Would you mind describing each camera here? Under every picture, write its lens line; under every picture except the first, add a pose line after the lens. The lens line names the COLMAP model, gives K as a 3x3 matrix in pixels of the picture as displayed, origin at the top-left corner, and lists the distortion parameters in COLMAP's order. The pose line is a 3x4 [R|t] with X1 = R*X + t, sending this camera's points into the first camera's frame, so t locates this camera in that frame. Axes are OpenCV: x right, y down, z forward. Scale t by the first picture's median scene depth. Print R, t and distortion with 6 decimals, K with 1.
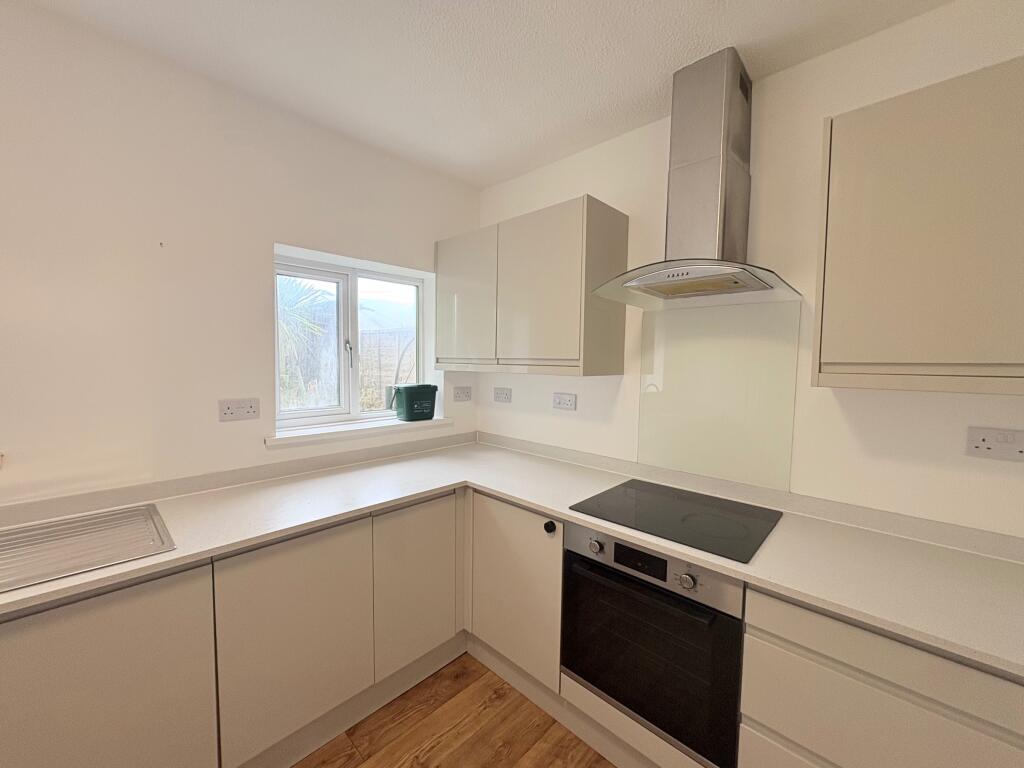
lens RADIAL K [[408.5, 0, 510.6], [0, 408.5, 384.7], [0, 0, 1]] dist [-0.000960, 0.000773]
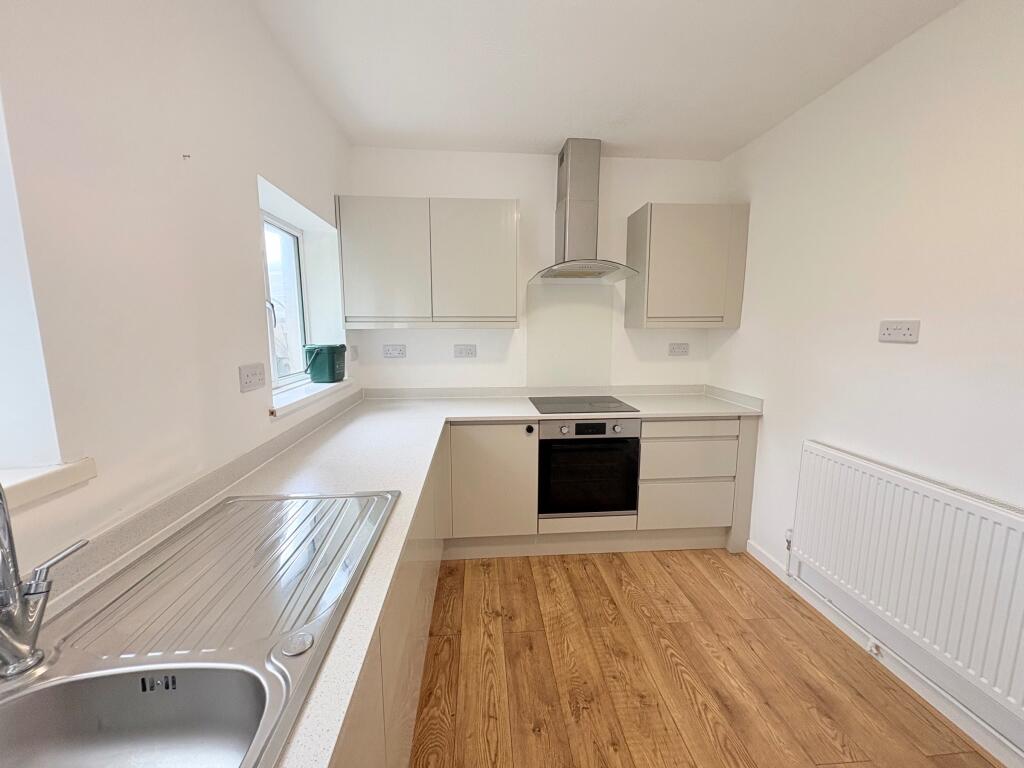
lens RADIAL K [[408.5, 0, 510.6], [0, 408.5, 384.7], [0, 0, 1]] dist [-0.000960, 0.000773]
pose [[0.663931, -0.123154, 0.737583, -0.871049], [0.056859, 0.991804, 0.114420, 0.008896], [-0.745629, -0.034029, 0.665491, 0.049956]]
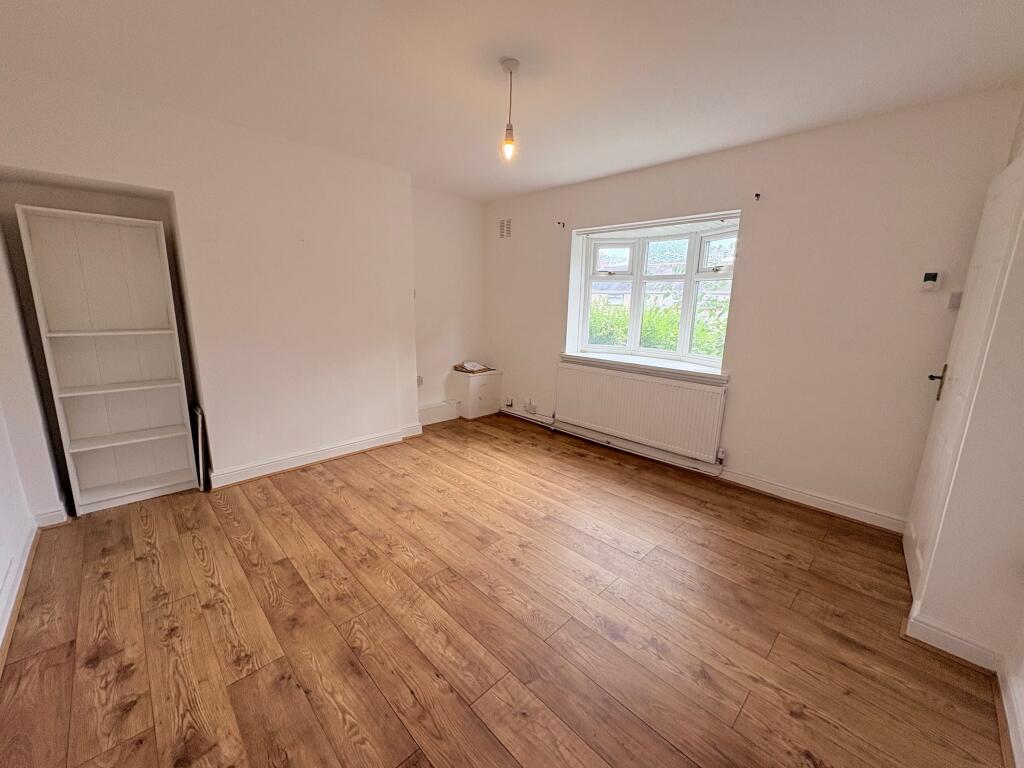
lens RADIAL K [[408.5, 0, 510.6], [0, 408.5, 384.7], [0, 0, 1]] dist [-0.000960, 0.000773]
pose [[-0.033579, 0.190866, -0.981042, 0.802688], [-0.083149, 0.977659, 0.193054, 0.011493], [0.995971, 0.088055, -0.016959, 0.858465]]
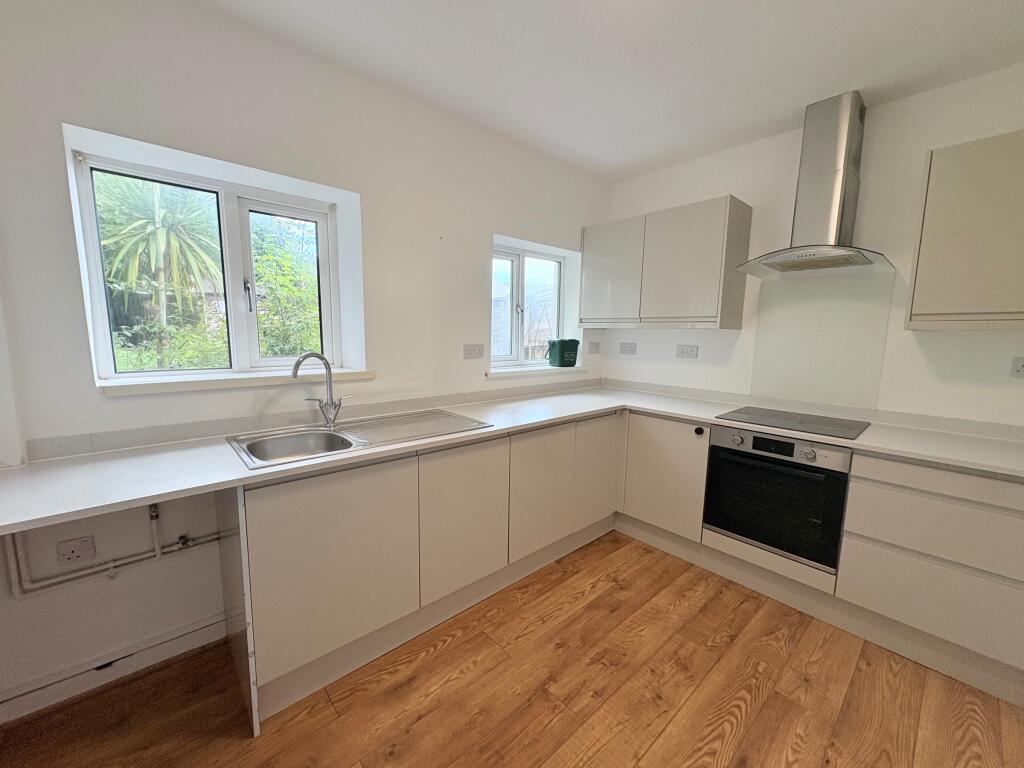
lens RADIAL K [[408.5, 0, 510.6], [0, 408.5, 384.7], [0, 0, 1]] dist [-0.000960, 0.000773]
pose [[0.996913, 0.012661, -0.077482, -0.391161], [-0.007365, 0.997640, 0.068264, 0.073926], [0.078164, -0.067483, 0.994654, -0.418056]]
